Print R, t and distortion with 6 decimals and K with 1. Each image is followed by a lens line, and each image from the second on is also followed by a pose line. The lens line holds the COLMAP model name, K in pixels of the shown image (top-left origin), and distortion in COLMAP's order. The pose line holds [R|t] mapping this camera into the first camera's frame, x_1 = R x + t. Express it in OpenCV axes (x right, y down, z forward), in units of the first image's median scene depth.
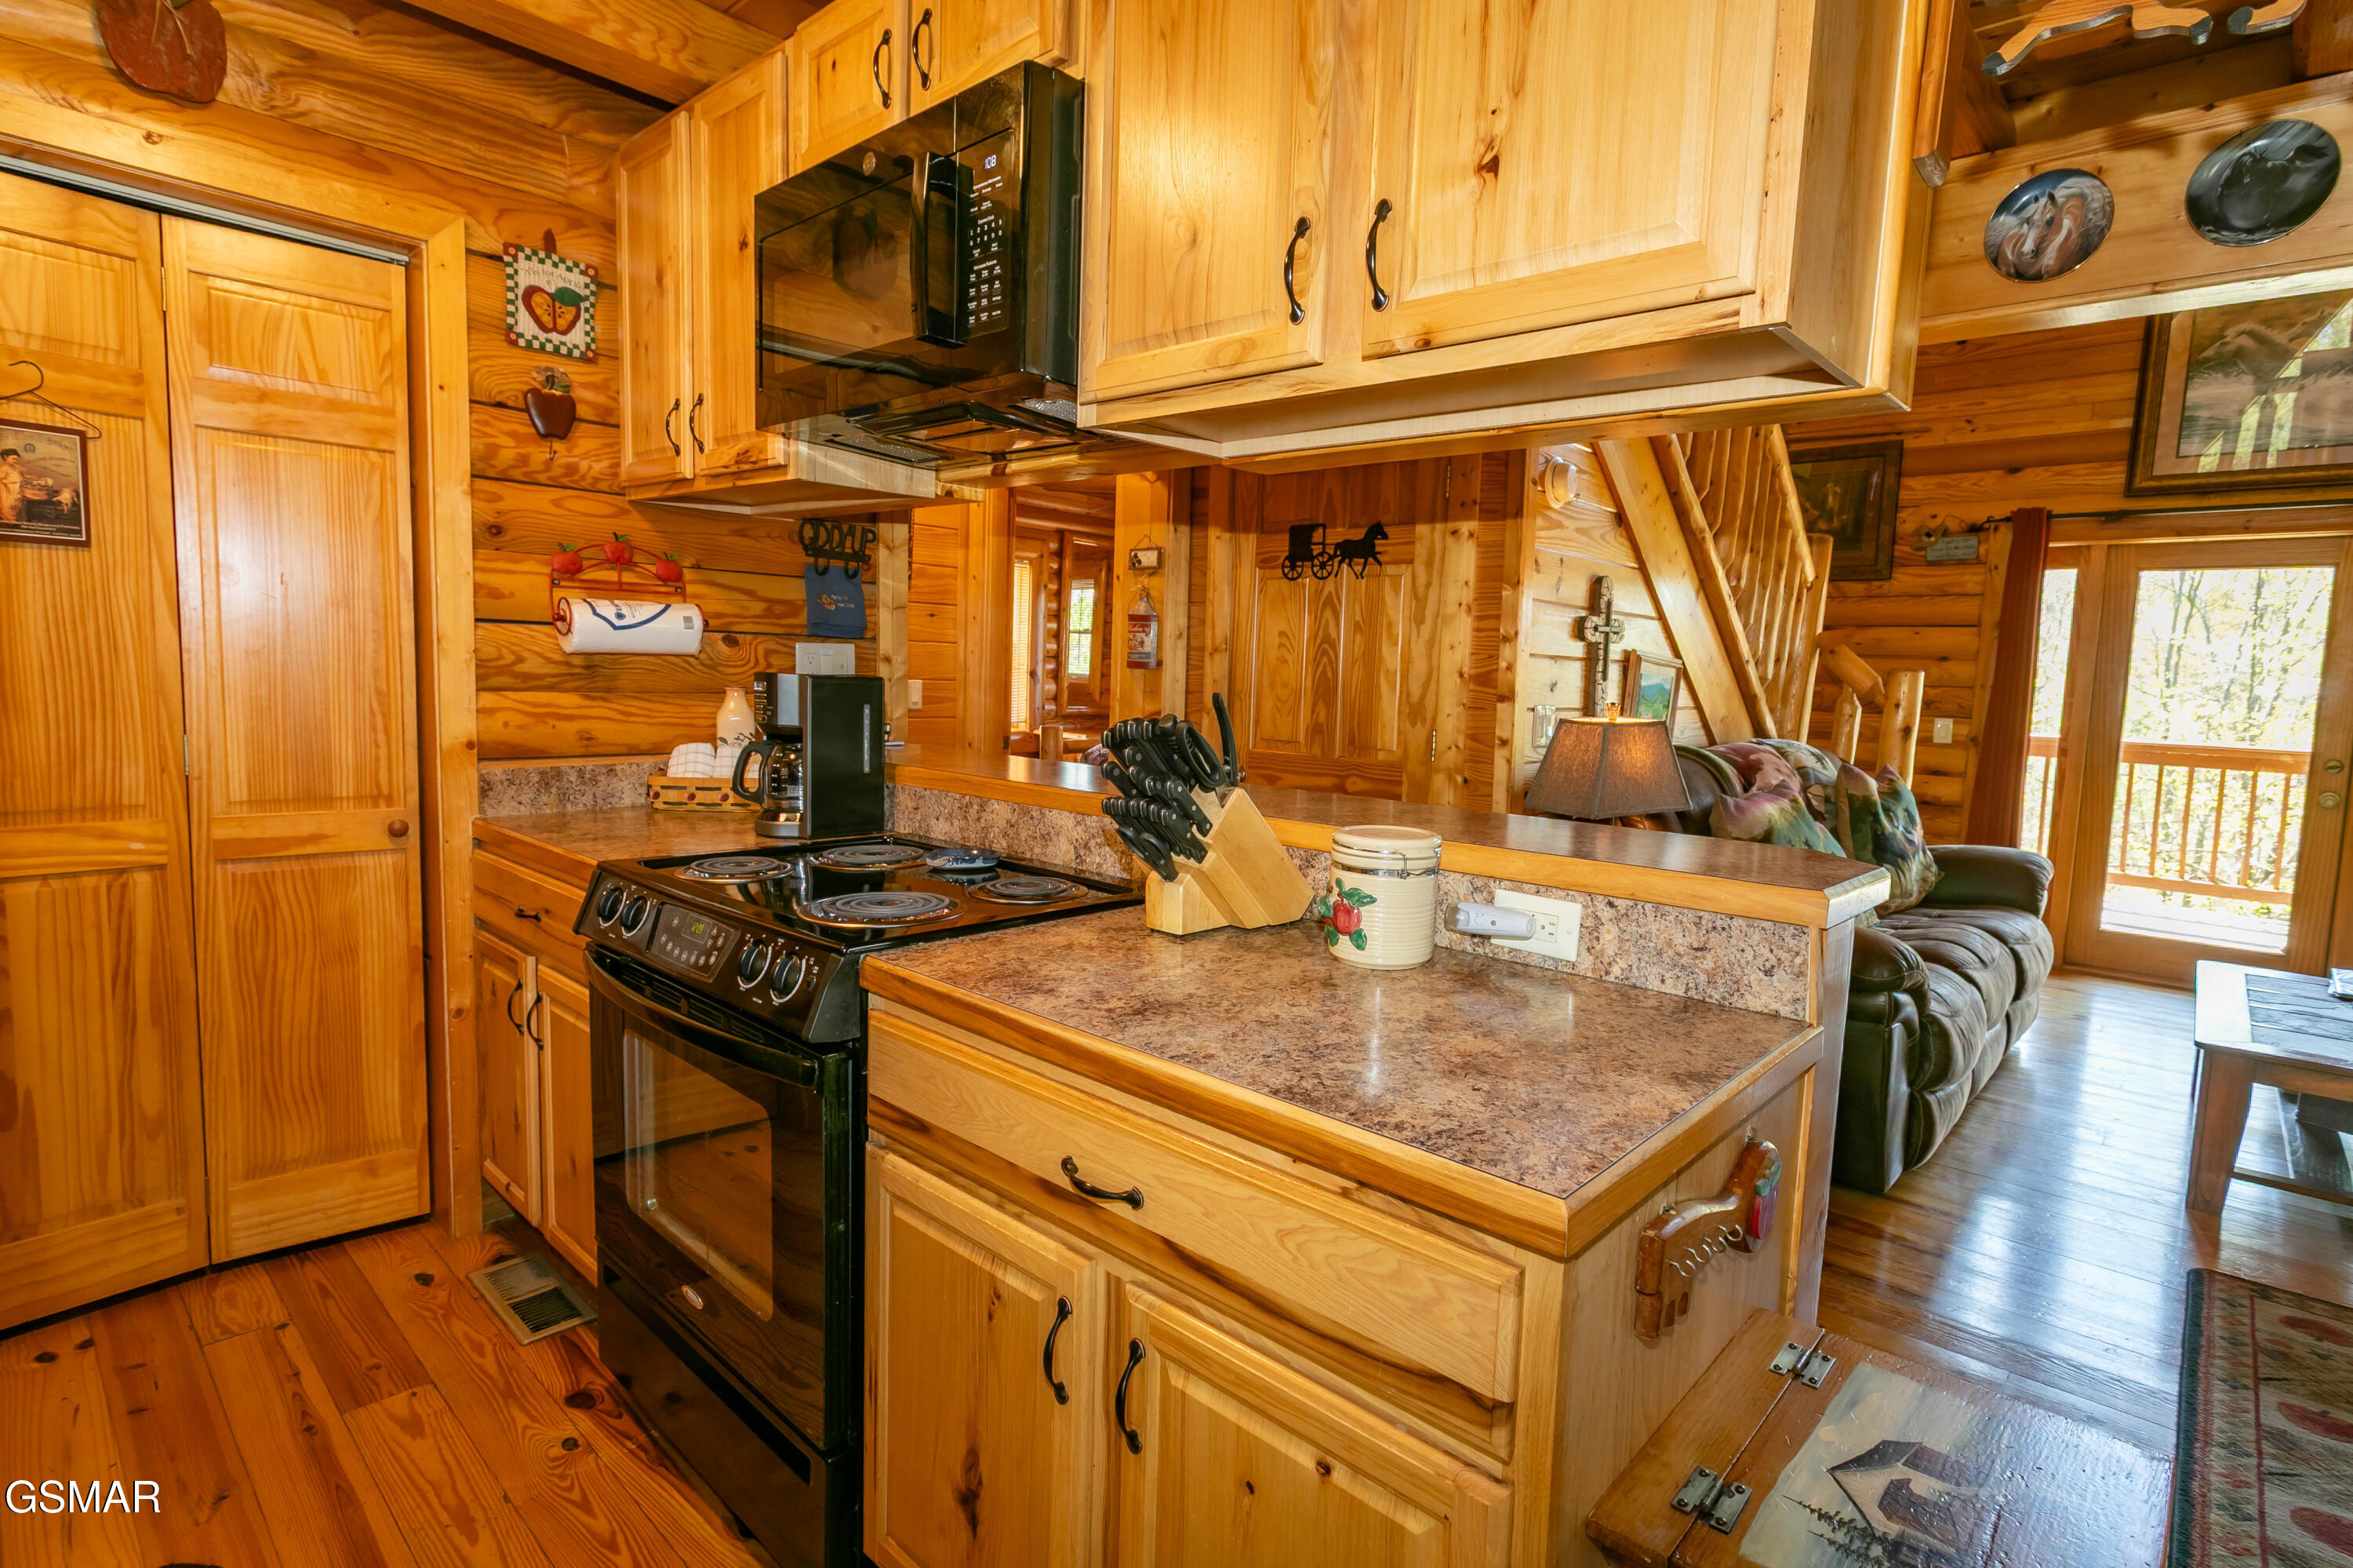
lens RADIAL K [[1157.2, 0, 1176.5], [0, 1157.2, 784.0], [0, 0, 1]] dist [0.002487, 0.000444]
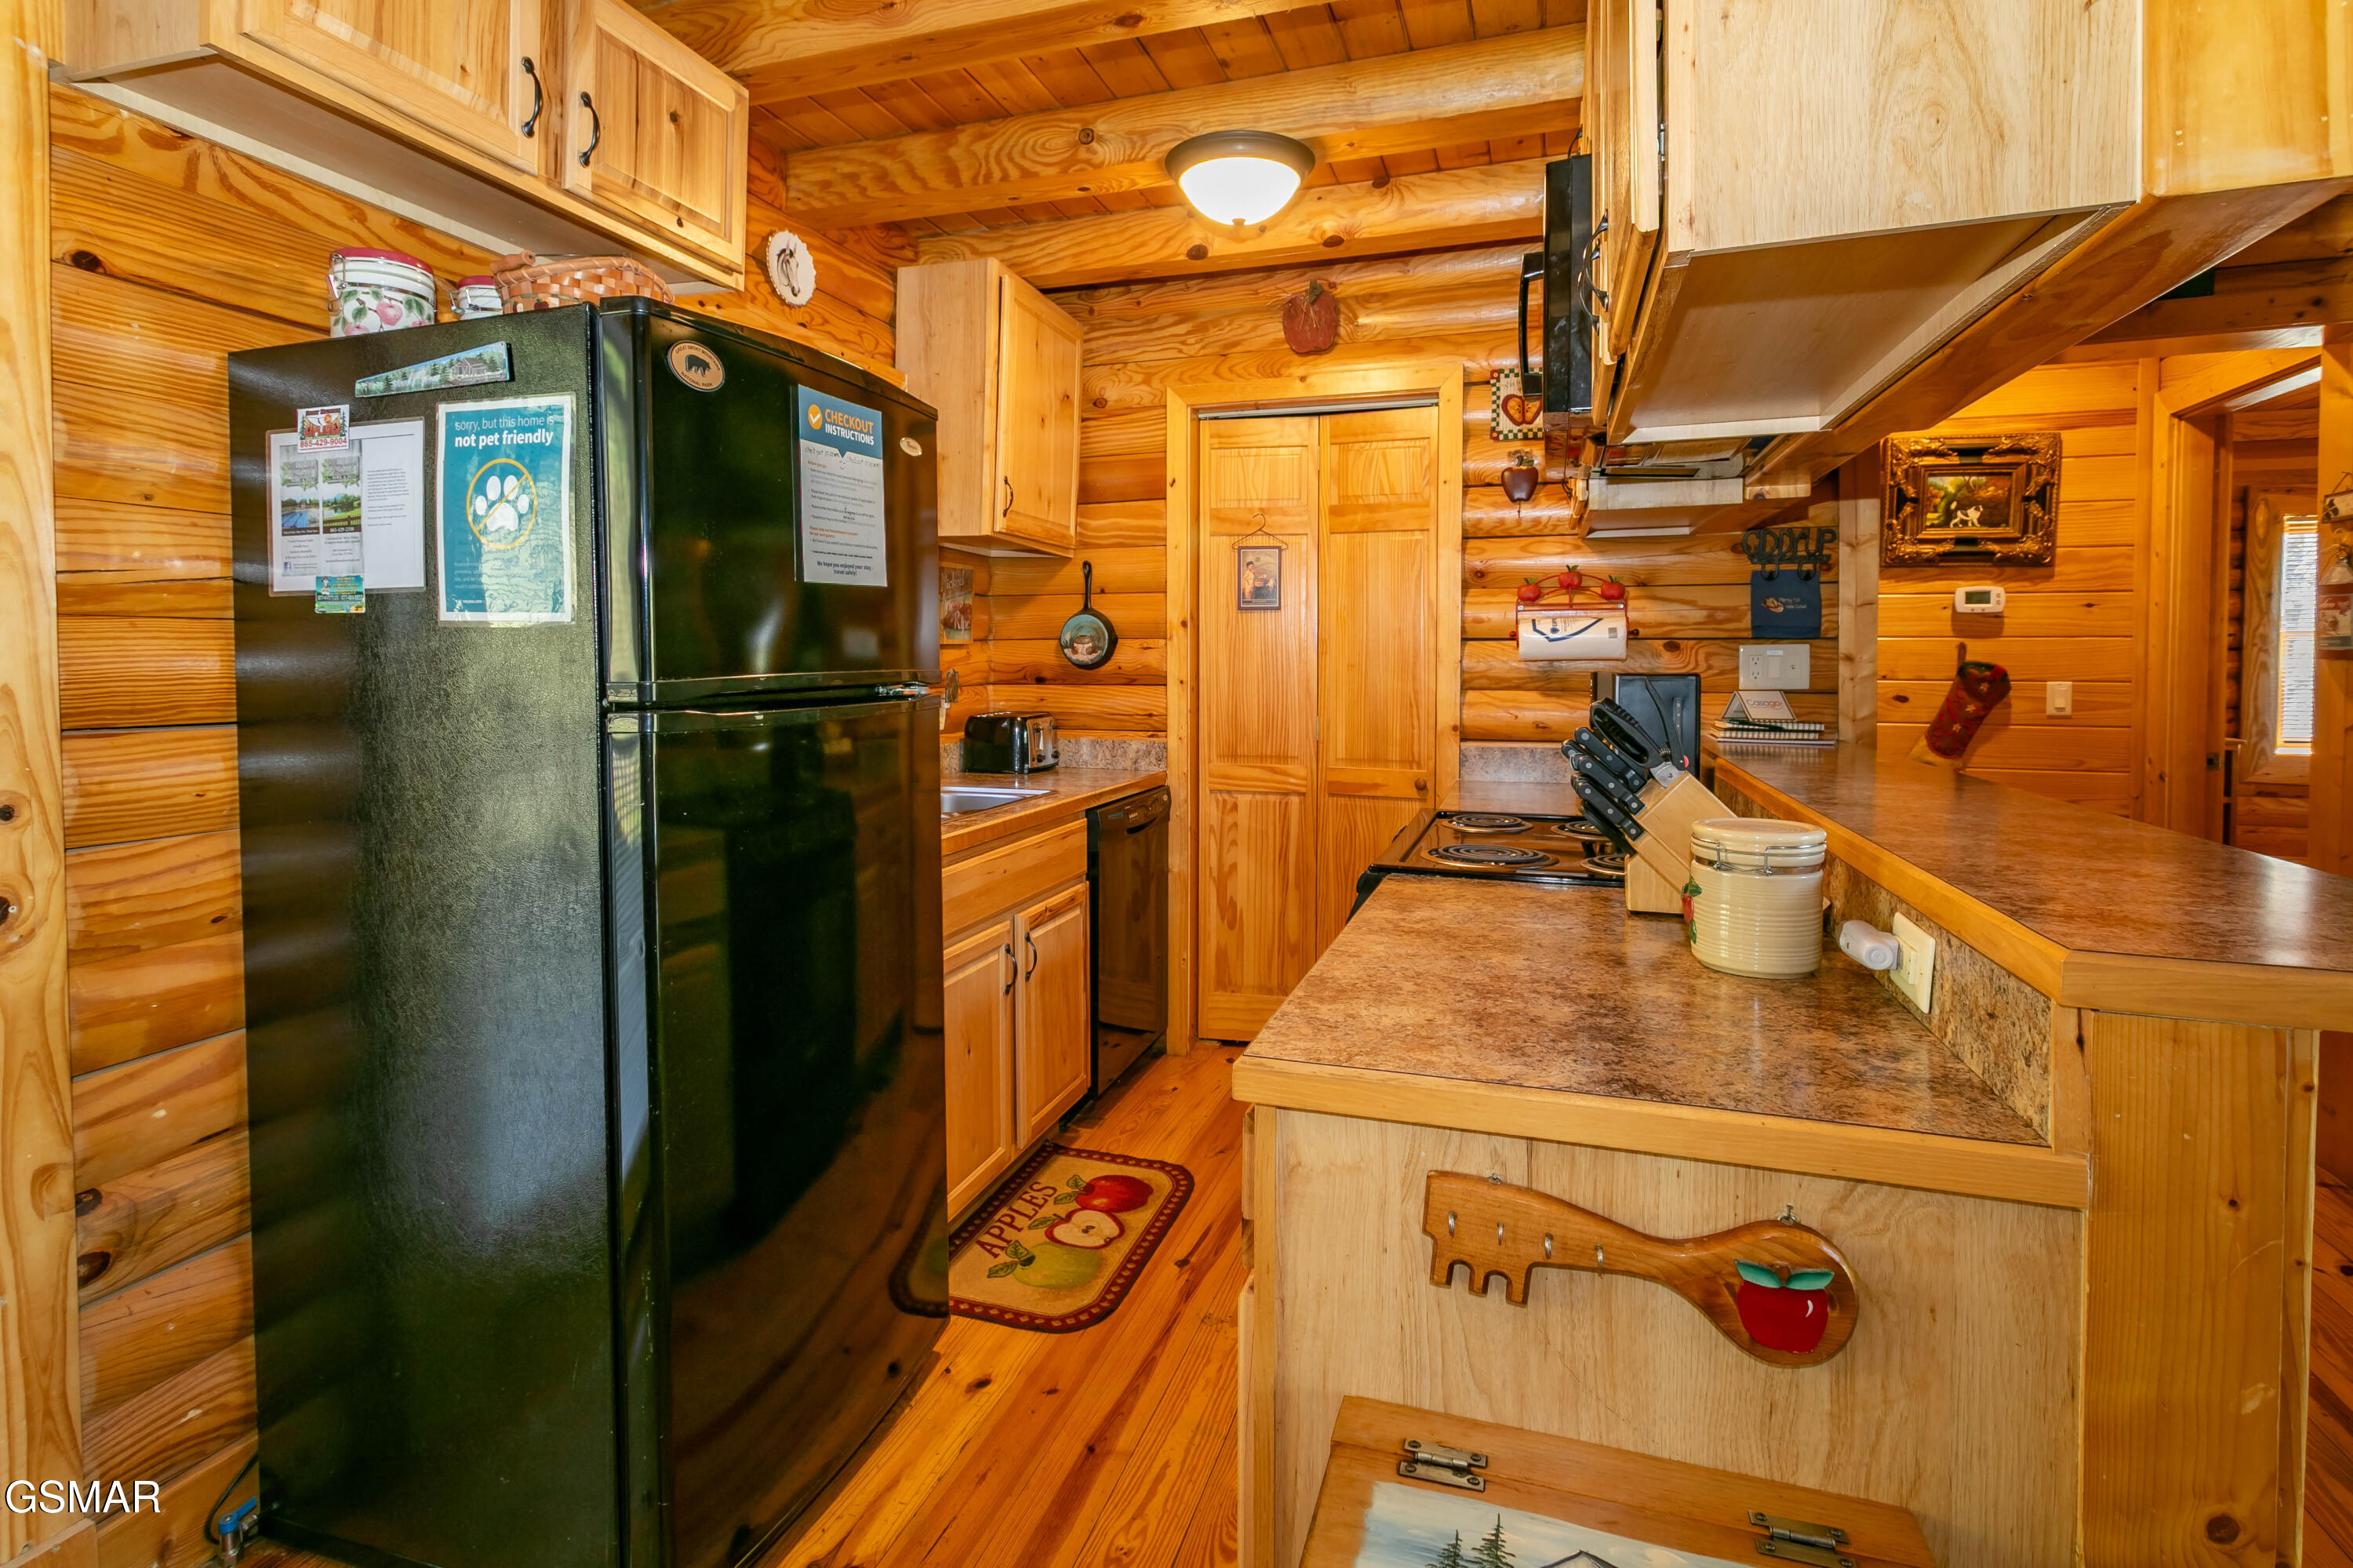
lens RADIAL K [[1116.8, 0, 1178.1], [0, 1116.8, 680.7], [0, 0, 1]] dist [-0.000495, -0.000015]
pose [[0.421640, -0.015054, -0.906638, 0.468466], [-0.077550, 0.995600, -0.052597, 0.005966], [0.903441, 0.092487, 0.418617, 0.125222]]
